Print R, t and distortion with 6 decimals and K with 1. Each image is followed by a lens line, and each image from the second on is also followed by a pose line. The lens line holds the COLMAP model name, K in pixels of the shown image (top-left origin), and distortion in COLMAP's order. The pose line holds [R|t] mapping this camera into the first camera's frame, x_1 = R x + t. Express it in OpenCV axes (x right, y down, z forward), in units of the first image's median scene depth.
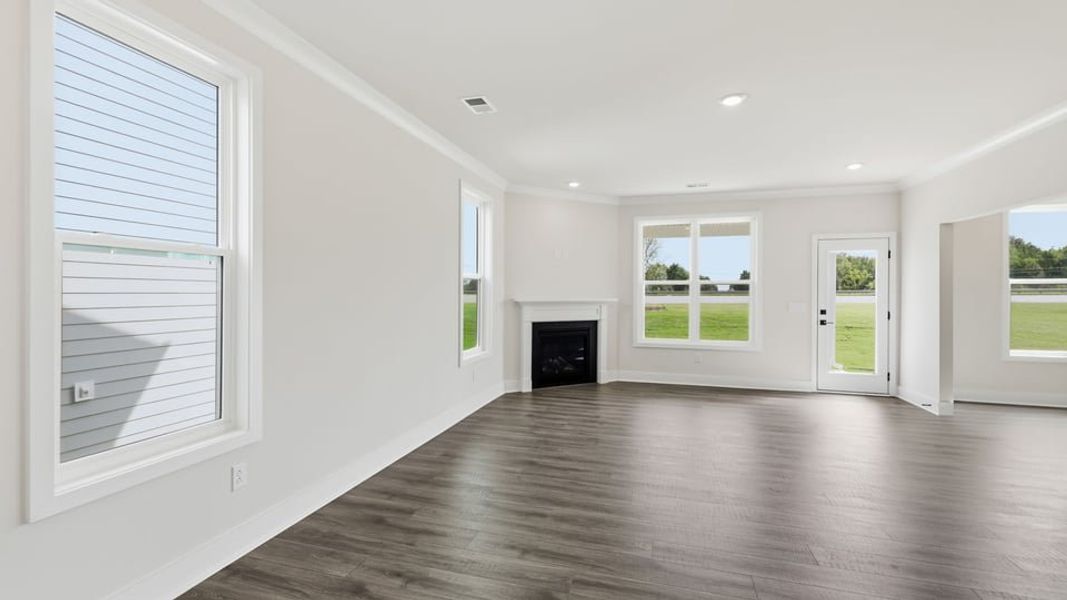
lens RADIAL K [[467.0, 0, 526.6], [0, 467.0, 294.4], [0, 0, 1]] dist [0.013665, 0.000012]
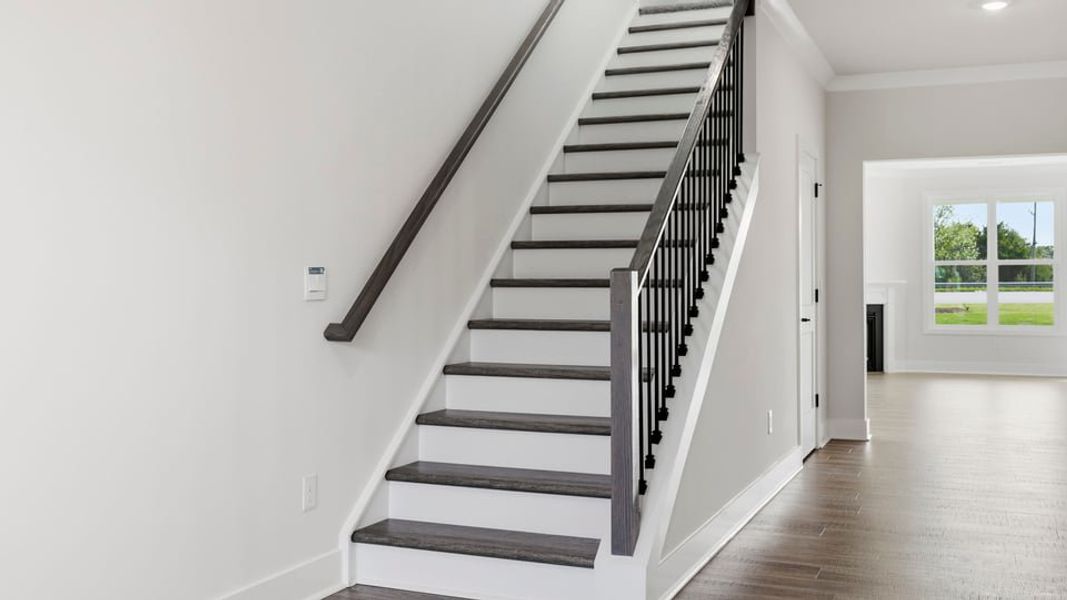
lens RADIAL K [[1083.7, 0, 533.5], [0, 1083.7, 300.0], [0, 0, 1]] dist [-0.060454, 0.005879]
pose [[0.994663, -0.006386, -0.102976, -0.336440], [0.006924, 0.999964, 0.004869, 0.034058], [0.102941, -0.005556, 0.994672, -1.255468]]
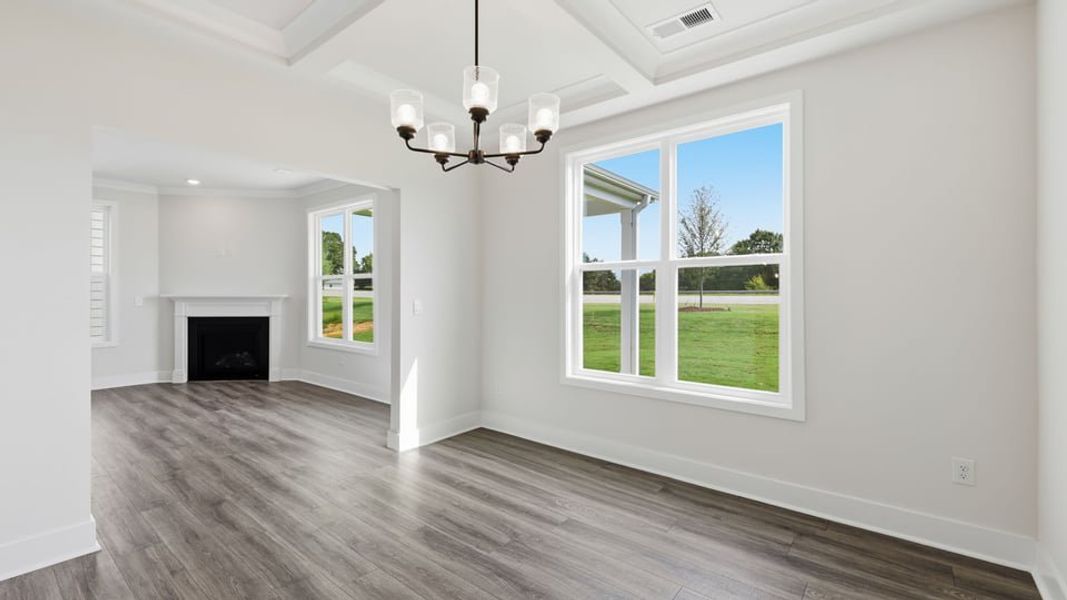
lens RADIAL K [[464.0, 0, 529.1], [0, 464.0, 296.2], [0, 0, 1]] dist [0.008288, 0.000066]
pose [[0.926201, 0.000209, -0.377029, 1.095533], [0.000675, 0.999997, 0.002213, 0.011258], [0.377029, -0.002304, 0.926199, 0.322218]]
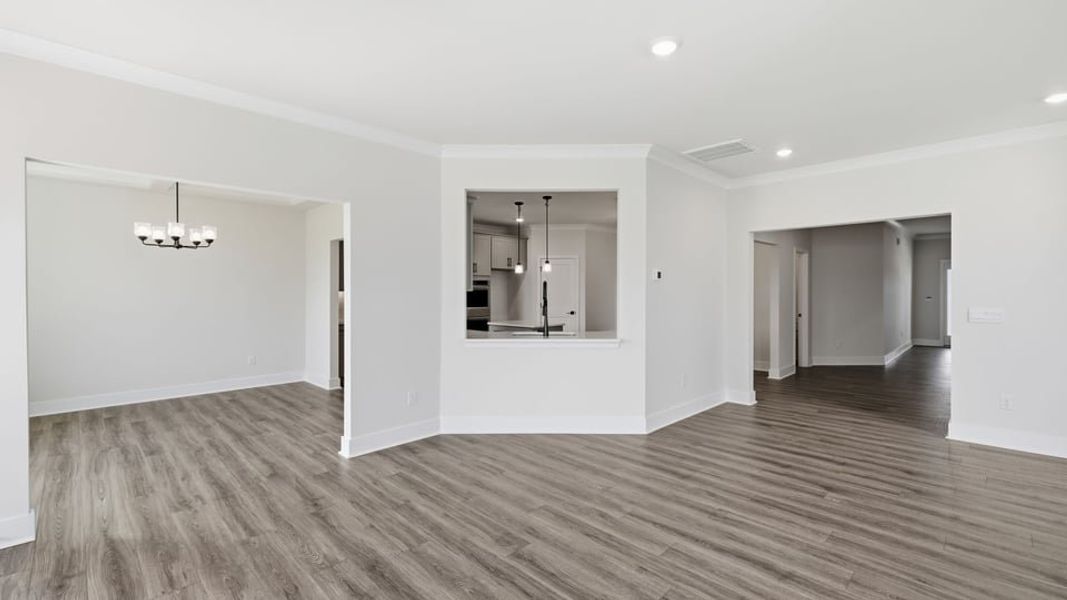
lens RADIAL K [[467.0, 0, 526.6], [0, 467.0, 294.4], [0, 0, 1]] dist [0.013665, 0.000012]
pose [[-0.877643, -0.002188, 0.479310, 0.138901], [0.002733, 0.999950, 0.009570, -0.006689], [-0.479308, 0.009709, -0.877593, 0.953565]]
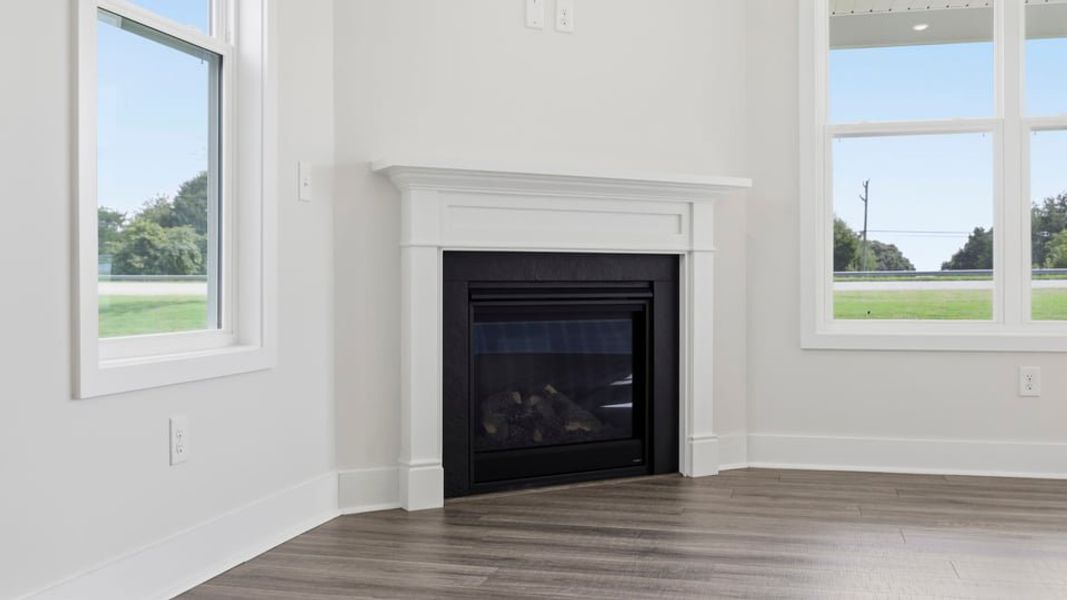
lens RADIAL K [[1083.7, 0, 533.5], [0, 1083.7, 300.0], [0, 0, 1]] dist [-0.060454, 0.005879]
pose [[0.998803, -0.004954, 0.048660, 0.032879], [0.004366, 0.999916, 0.012180, 0.079650], [-0.048716, -0.011953, 0.998741, 0.373860]]
